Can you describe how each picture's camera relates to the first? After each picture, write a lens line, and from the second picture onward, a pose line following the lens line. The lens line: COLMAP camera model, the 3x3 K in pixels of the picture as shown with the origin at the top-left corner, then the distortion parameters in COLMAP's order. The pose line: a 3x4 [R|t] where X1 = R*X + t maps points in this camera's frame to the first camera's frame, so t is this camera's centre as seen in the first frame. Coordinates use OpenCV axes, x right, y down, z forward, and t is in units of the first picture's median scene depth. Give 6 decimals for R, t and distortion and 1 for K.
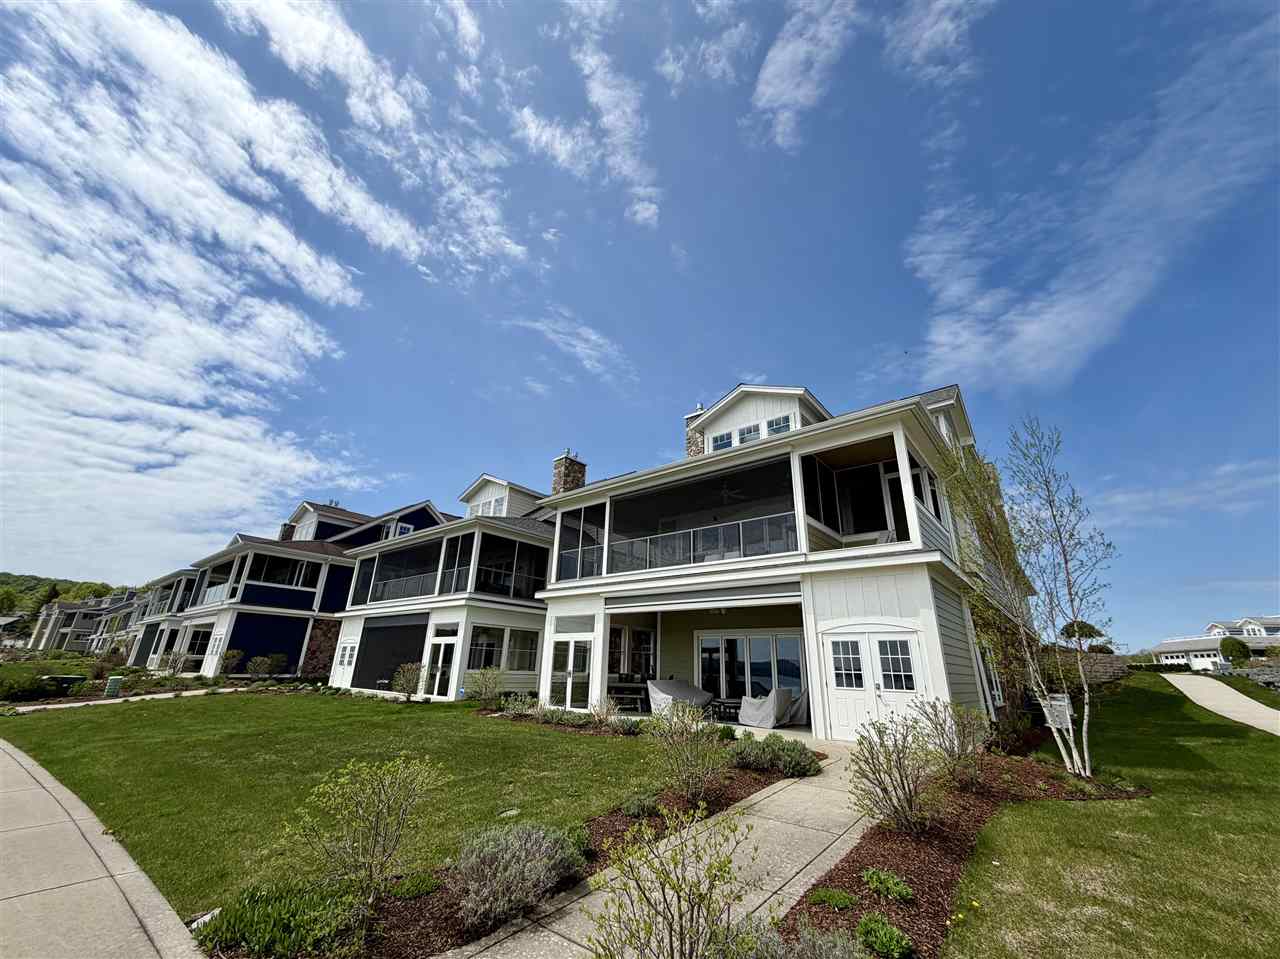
lens RADIAL K [[505.8, 0, 640.0], [0, 505.8, 479.5], [0, 0, 1]] dist [0.002082, 0.000148]
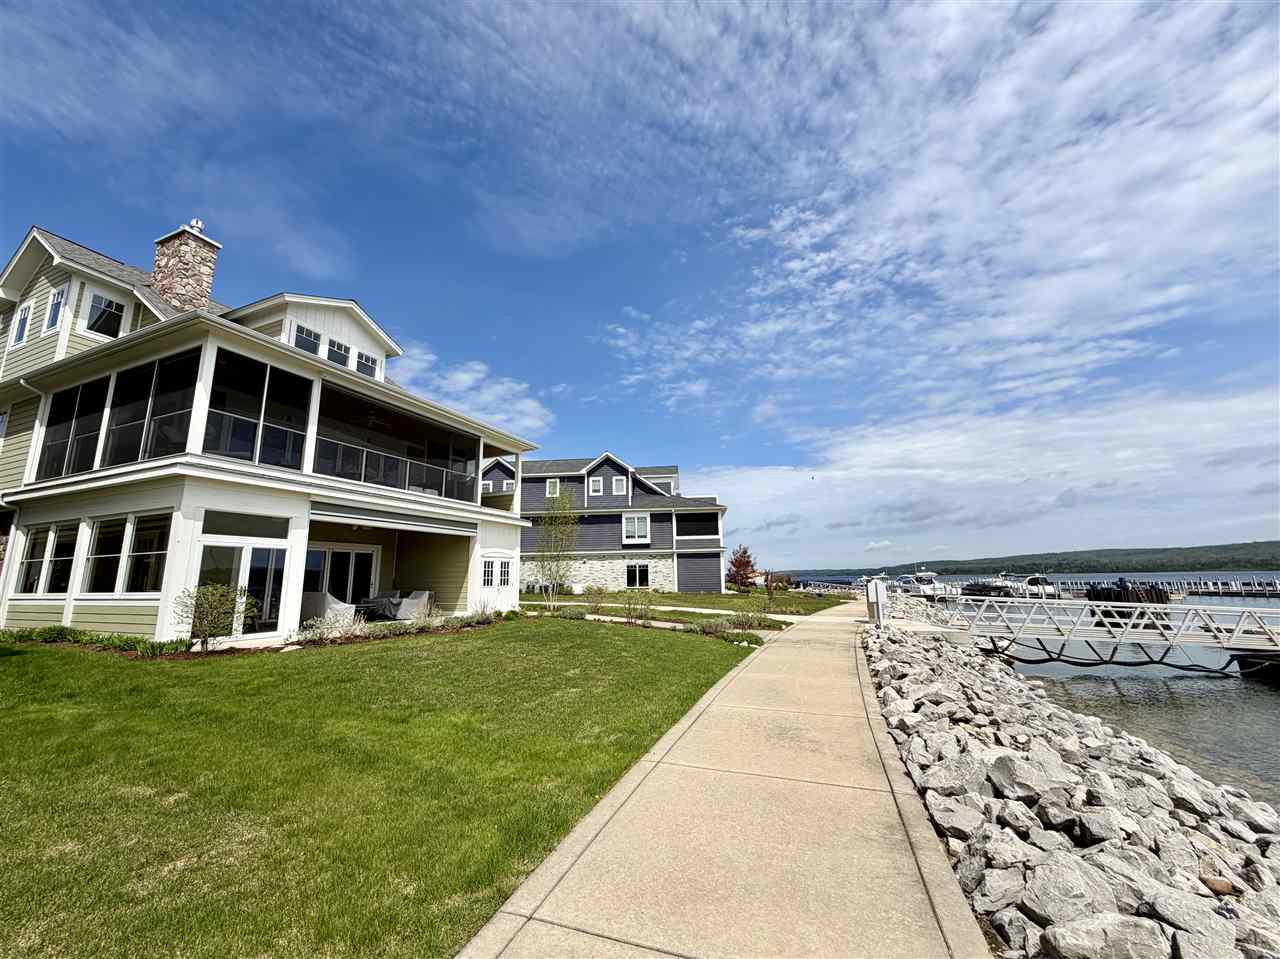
lens RADIAL K [[505.8, 0, 640.0], [0, 505.8, 479.5], [0, 0, 1]] dist [0.002082, 0.000148]
pose [[-0.279629, 0.164769, 0.945864, -1.031945], [-0.328177, 0.909423, -0.255441, 0.242932], [-0.902279, -0.381839, -0.200228, 0.707818]]
